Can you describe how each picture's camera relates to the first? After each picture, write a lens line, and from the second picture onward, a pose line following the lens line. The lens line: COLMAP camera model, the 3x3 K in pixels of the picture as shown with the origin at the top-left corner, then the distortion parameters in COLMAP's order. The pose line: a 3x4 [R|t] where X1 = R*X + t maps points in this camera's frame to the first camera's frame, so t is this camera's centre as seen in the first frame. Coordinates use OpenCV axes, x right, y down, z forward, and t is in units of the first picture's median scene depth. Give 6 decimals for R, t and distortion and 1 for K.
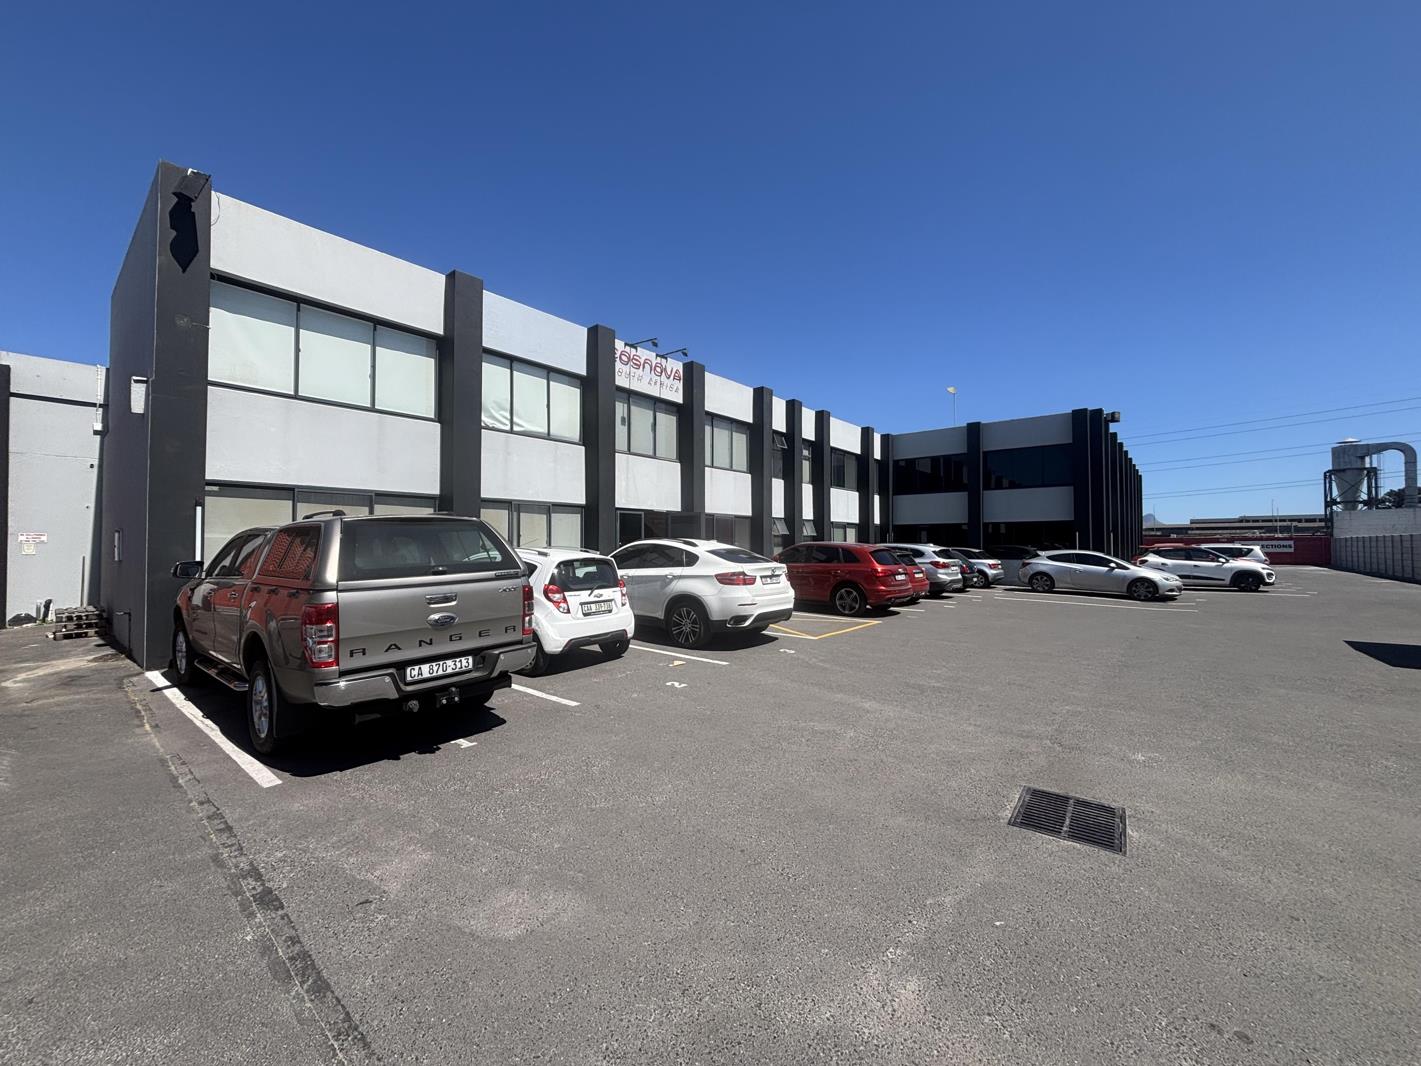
lens RADIAL K [[569.5, 0, 708.6], [0, 569.5, 533.9], [0, 0, 1]] dist [0.003677, -0.002912]
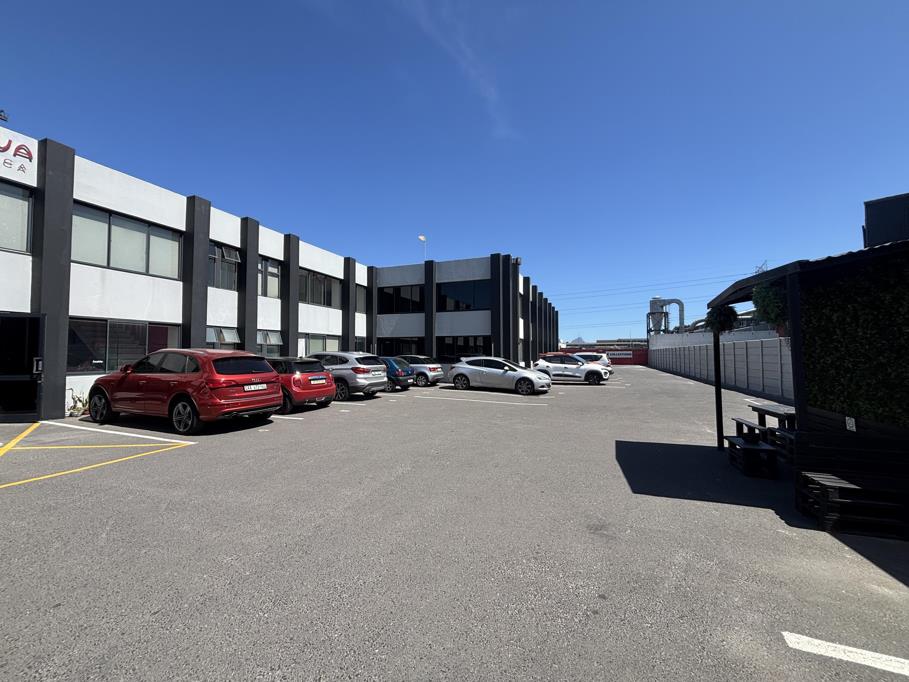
lens RADIAL K [[364.3, 0, 452.9], [0, 364.3, 341.6], [0, 0, 1]] dist [0.003677, -0.002912]
pose [[0.947585, 0.010805, 0.319322, 0.273049], [-0.006294, 0.999865, -0.015156, 0.005852], [-0.319443, 0.012352, 0.947525, 0.203927]]
